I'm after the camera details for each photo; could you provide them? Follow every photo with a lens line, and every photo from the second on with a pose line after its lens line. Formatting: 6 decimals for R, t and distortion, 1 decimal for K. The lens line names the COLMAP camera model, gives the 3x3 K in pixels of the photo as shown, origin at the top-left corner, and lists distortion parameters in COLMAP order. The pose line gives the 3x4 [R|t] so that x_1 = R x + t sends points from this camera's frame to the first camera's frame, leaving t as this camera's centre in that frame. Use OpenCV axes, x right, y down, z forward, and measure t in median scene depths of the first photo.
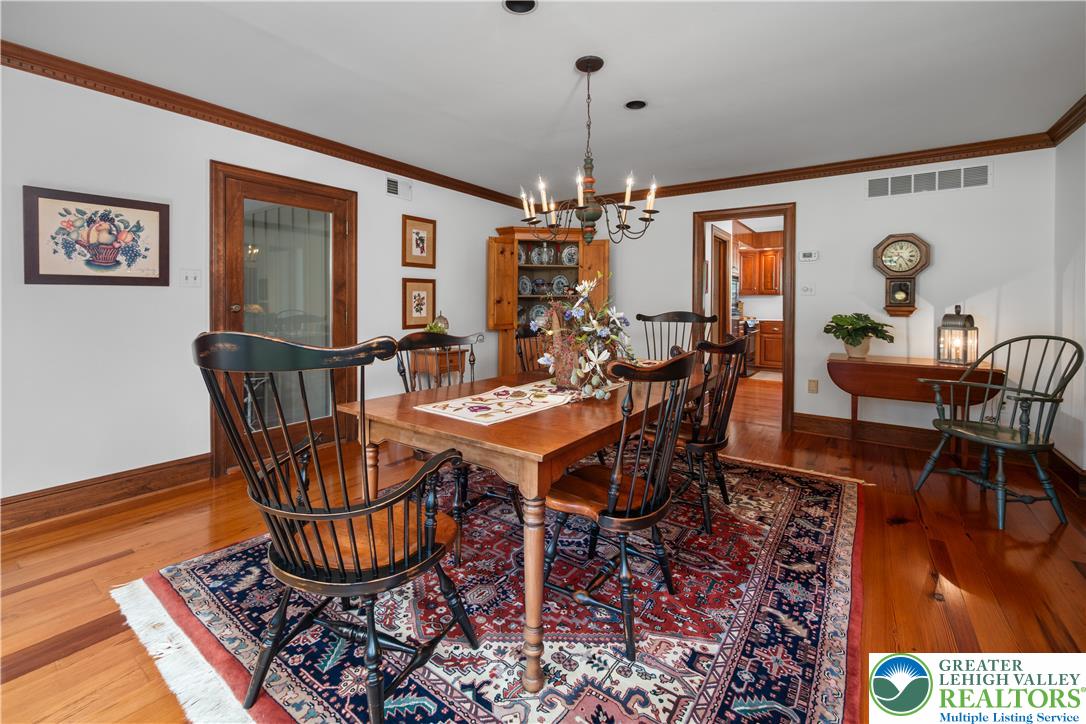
lens RADIAL K [[457.3, 0, 543.9], [0, 457.3, 308.0], [0, 0, 1]] dist [-0.003468, -0.000368]
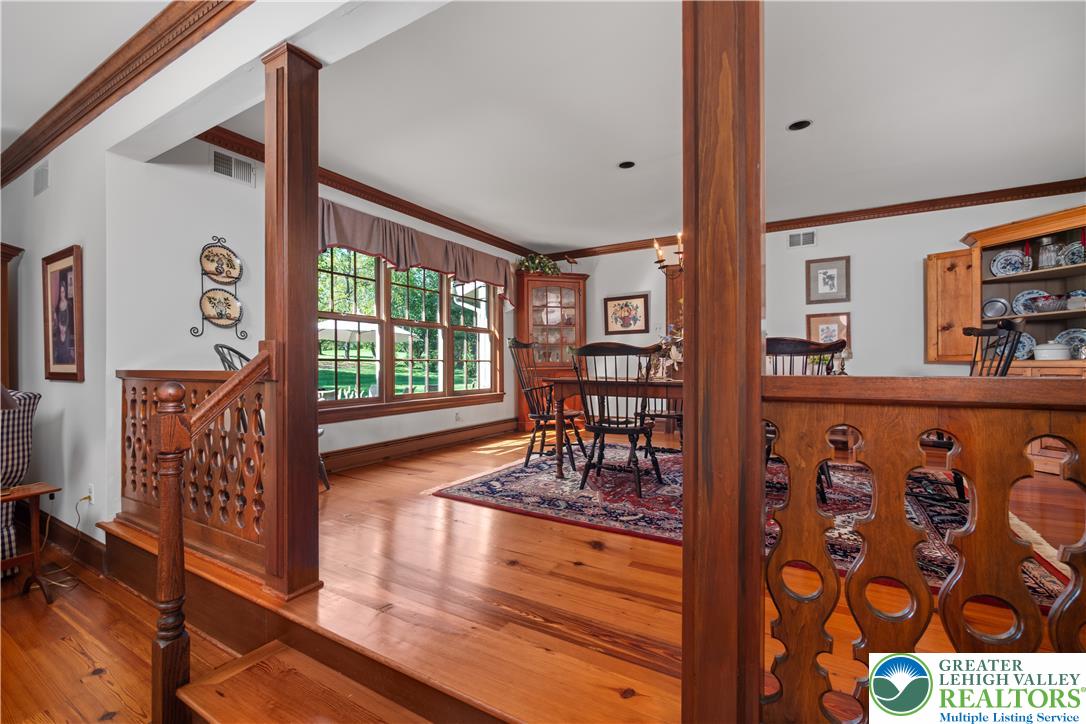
lens RADIAL K [[459.6, 0, 543.0], [0, 459.6, 362.0], [0, 0, 1]] dist [0.000618, 0.000039]
pose [[0.092008, -0.012144, -0.995684, 1.370505], [-0.004916, 0.999908, -0.012649, 0.127006], [0.995746, 0.006059, 0.091939, 0.376277]]
